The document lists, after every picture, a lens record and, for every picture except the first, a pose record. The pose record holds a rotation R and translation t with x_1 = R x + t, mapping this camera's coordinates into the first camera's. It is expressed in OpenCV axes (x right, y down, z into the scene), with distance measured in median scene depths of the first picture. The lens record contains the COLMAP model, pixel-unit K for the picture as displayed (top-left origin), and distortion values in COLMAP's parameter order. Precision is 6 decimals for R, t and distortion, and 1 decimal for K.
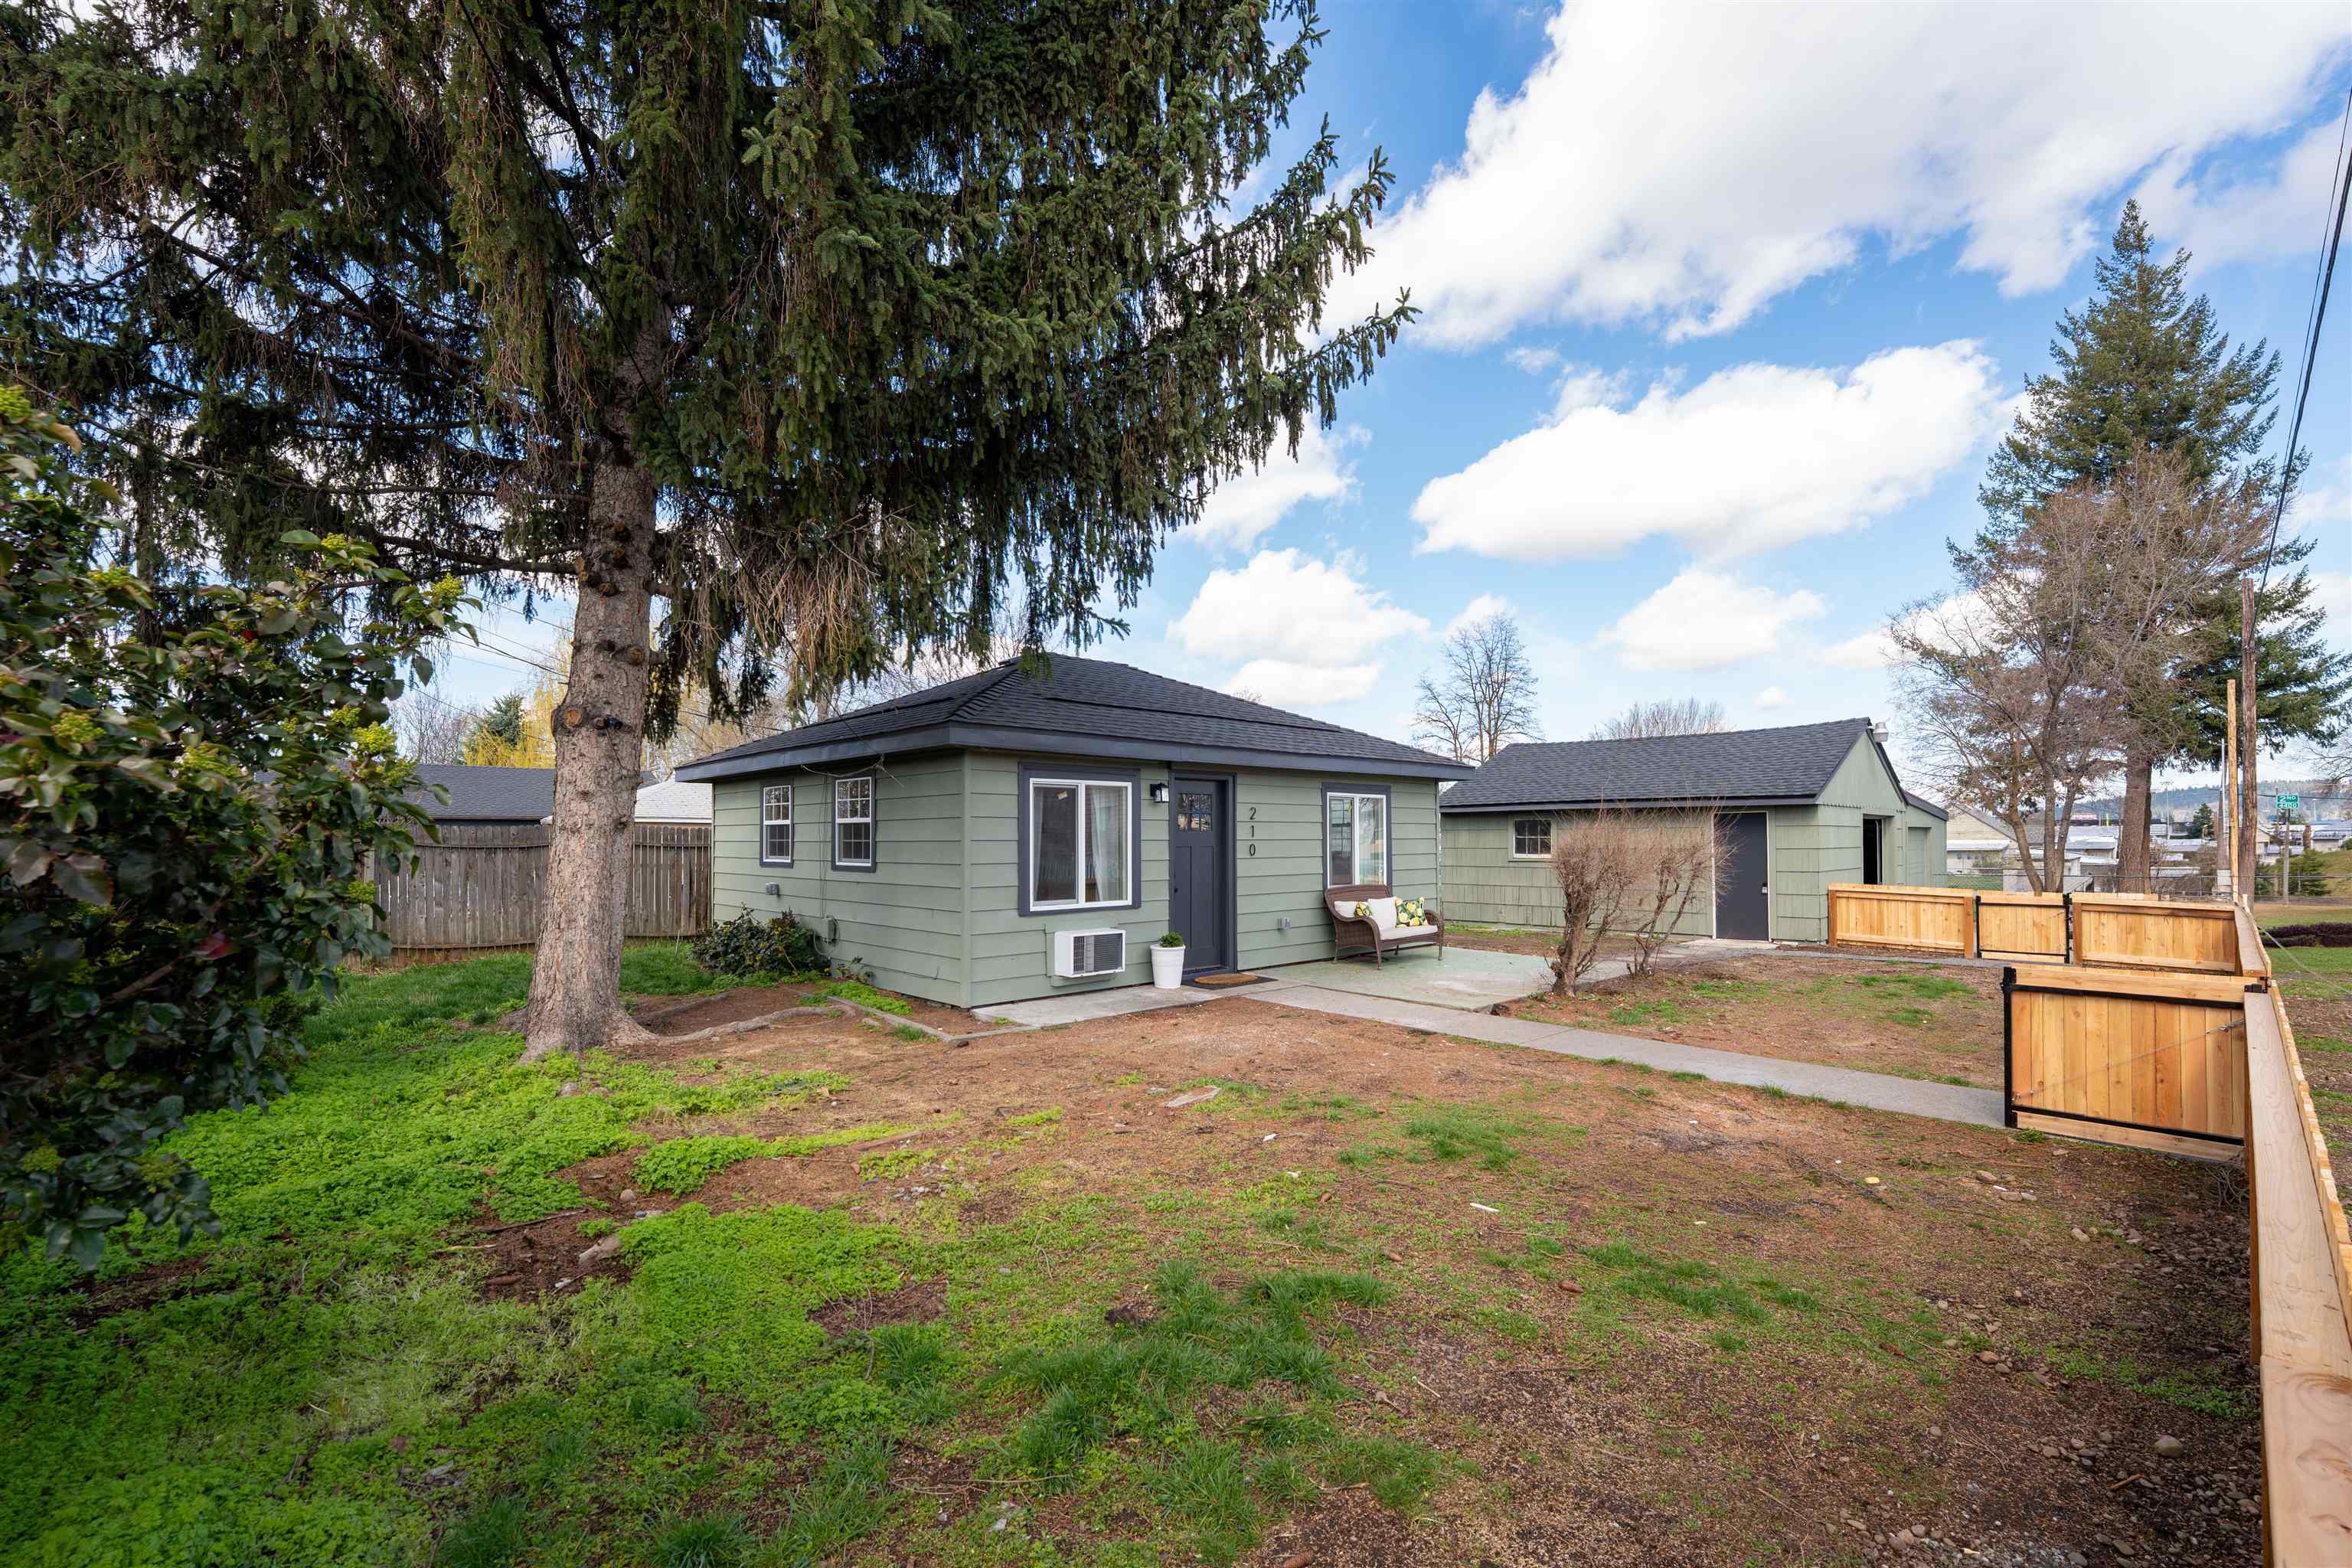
lens RADIAL K [[975.5, 0, 1194.5], [0, 975.5, 812.5], [0, 0, 1]] dist [-0.001717, -0.000102]
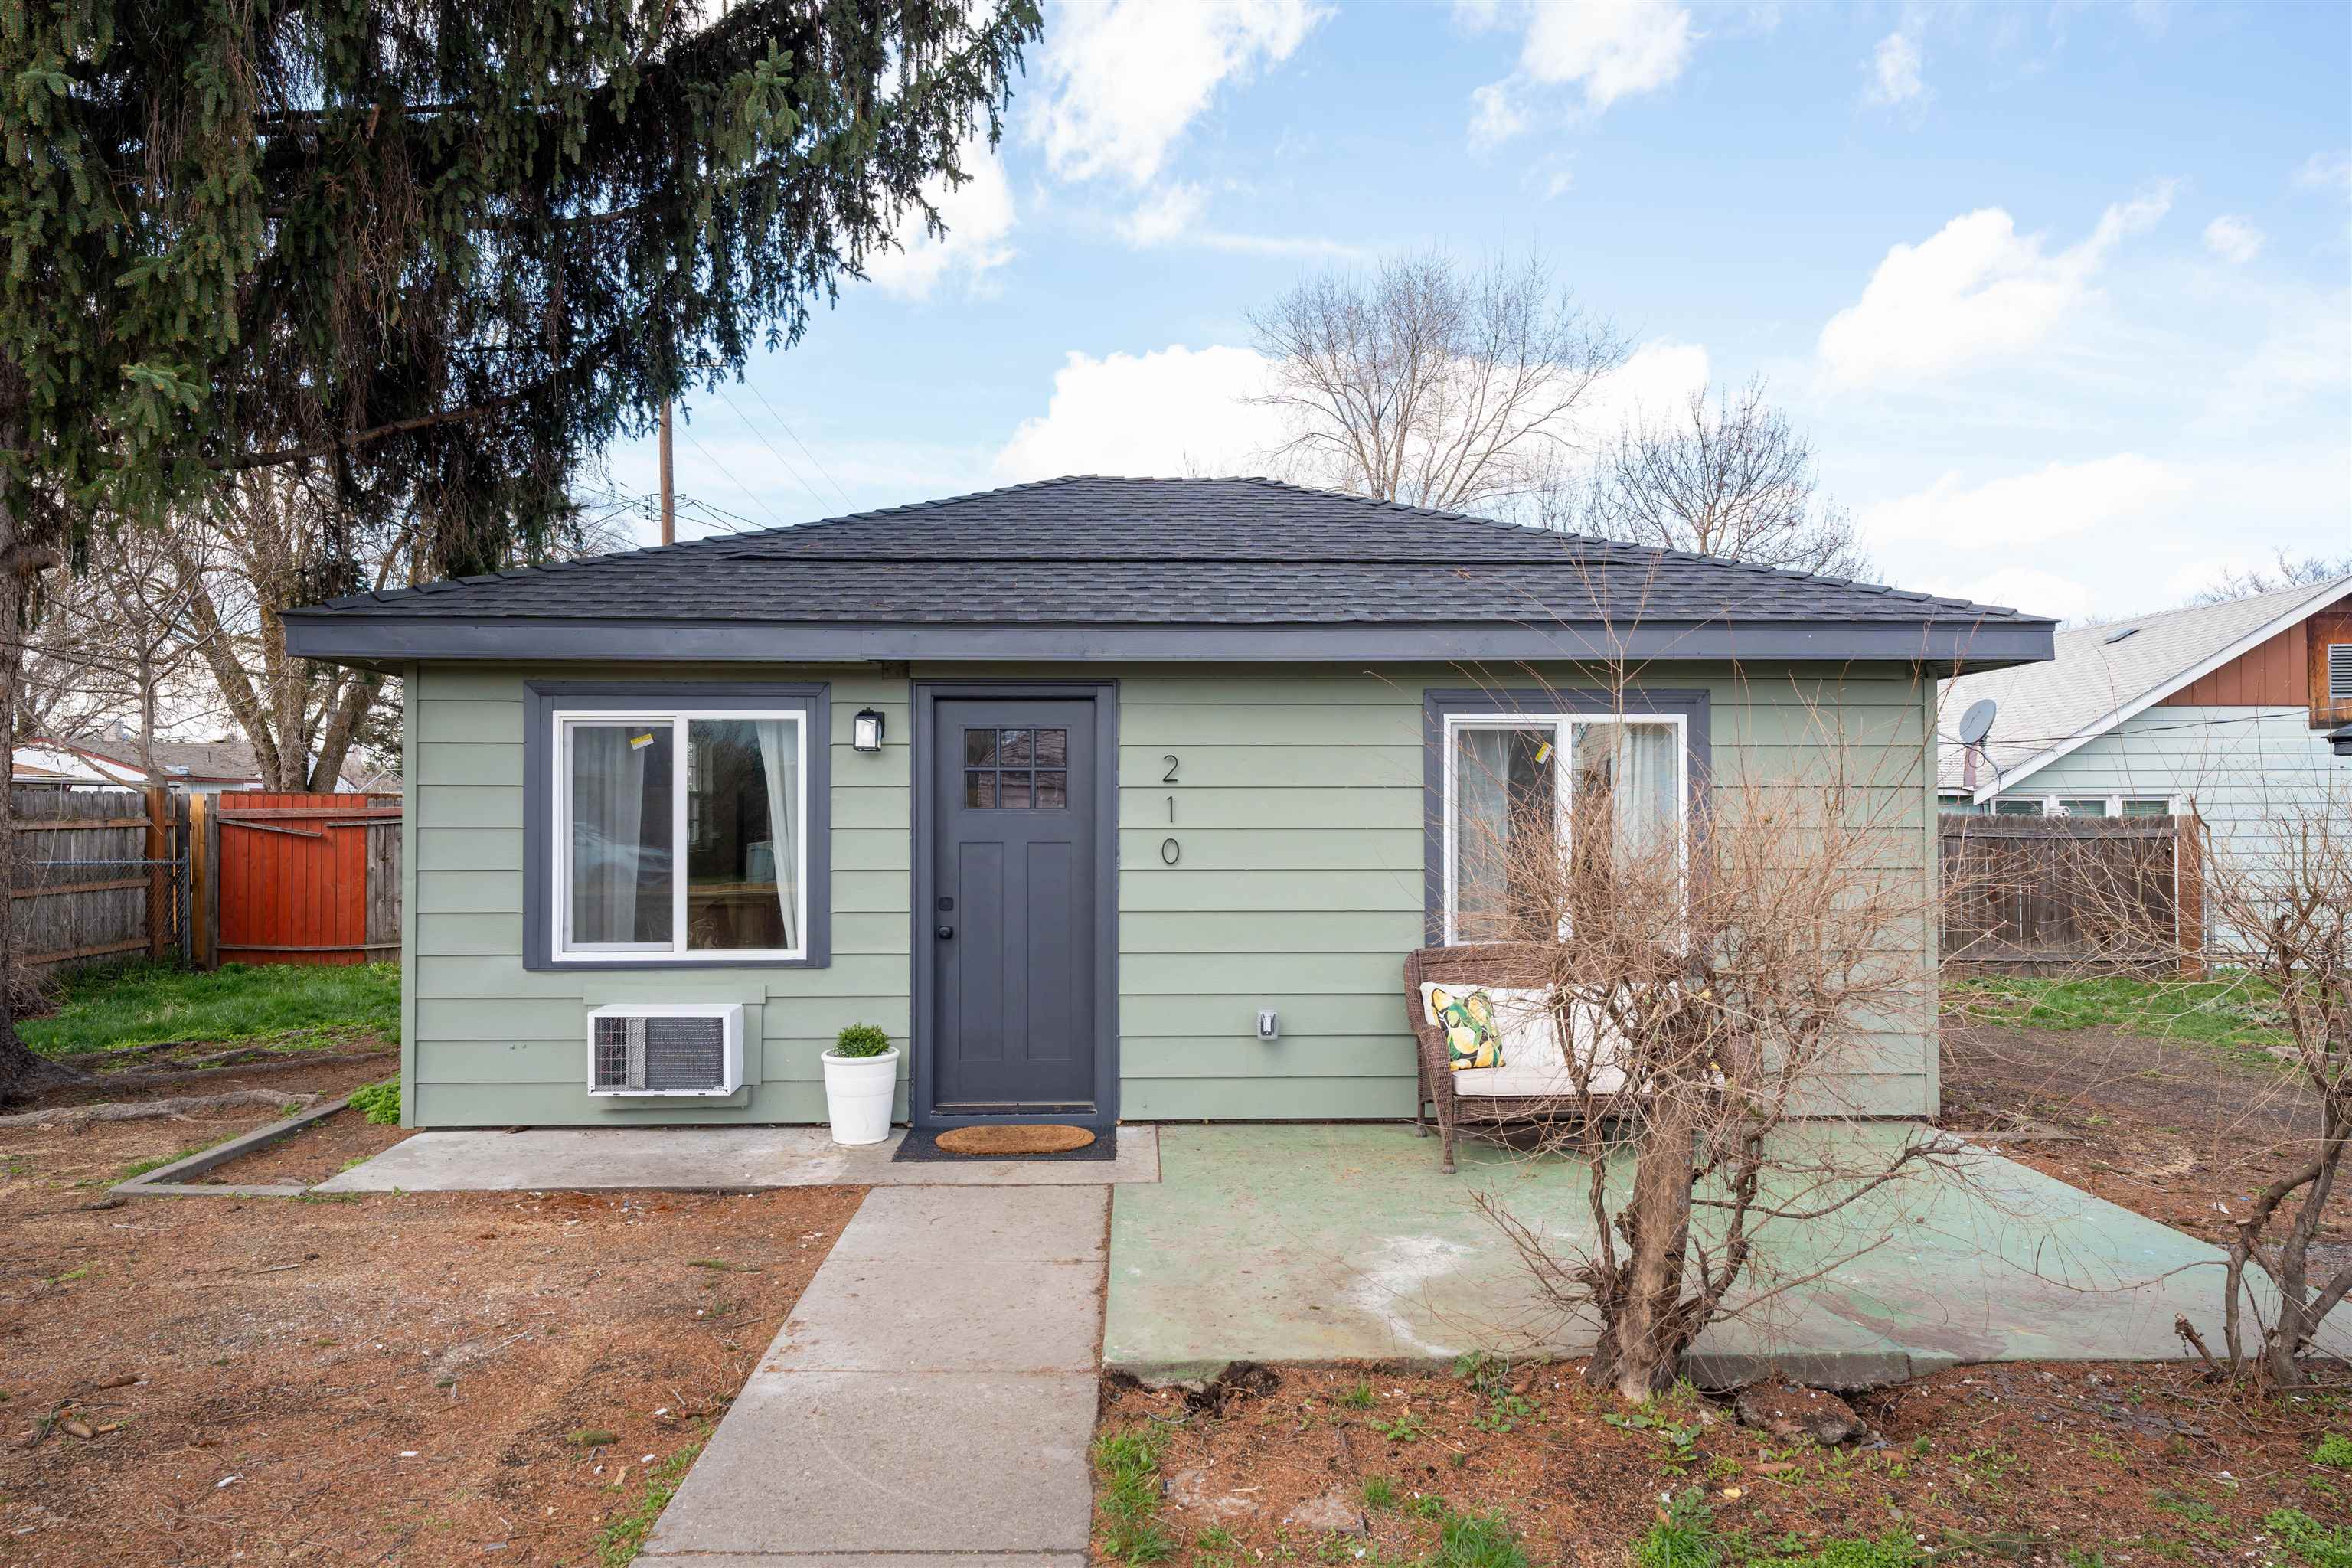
lens RADIAL K [[1412.1, 0, 1176.0], [0, 1412.1, 784.0], [0, 0, 1]] dist [0.020640, -0.000088]
pose [[0.747938, -0.012939, -0.663643, 0.594643], [0.014602, 0.999889, -0.003038, 0.012096], [0.663608, -0.007418, 0.748043, 0.642630]]
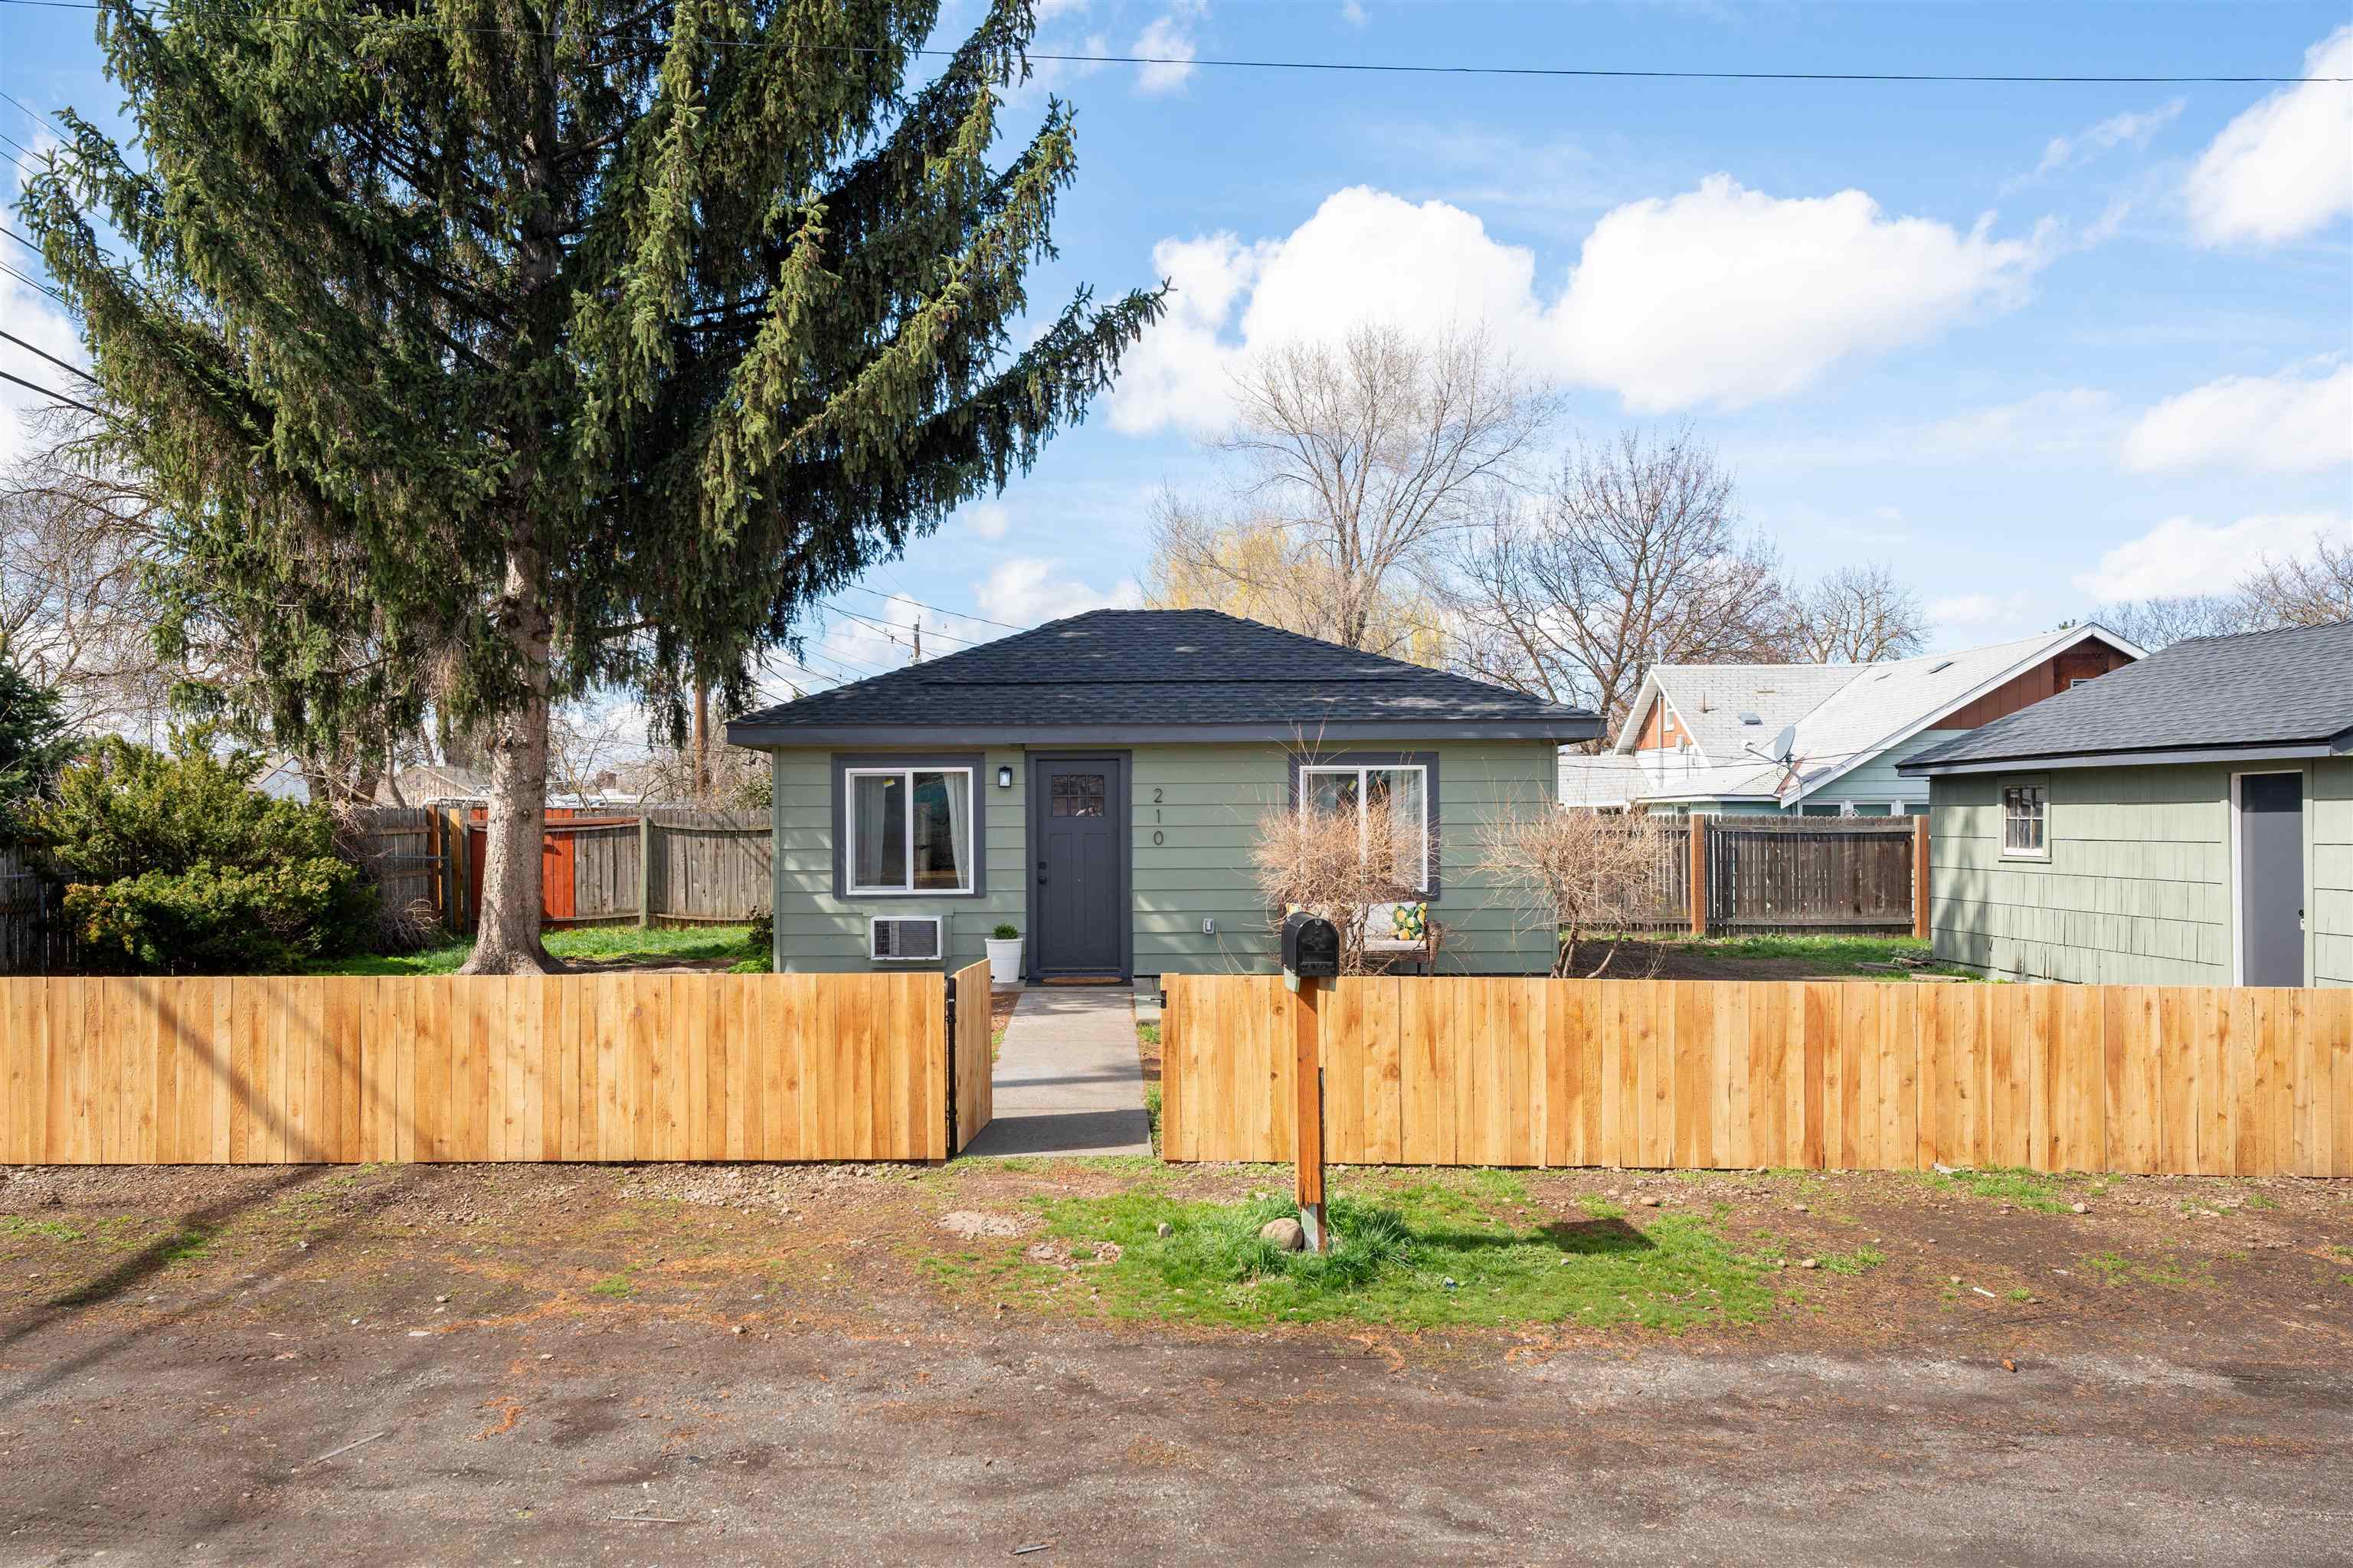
lens RADIAL K [[1539.5, 0, 1176.5], [0, 1539.5, 784.0], [0, 0, 1]] dist [0.034588, 0.002916]
pose [[0.755697, -0.019415, -0.654634, 1.181496], [0.021026, 0.999764, -0.005378, -0.001970], [0.654584, -0.009700, 0.755927, -0.022989]]
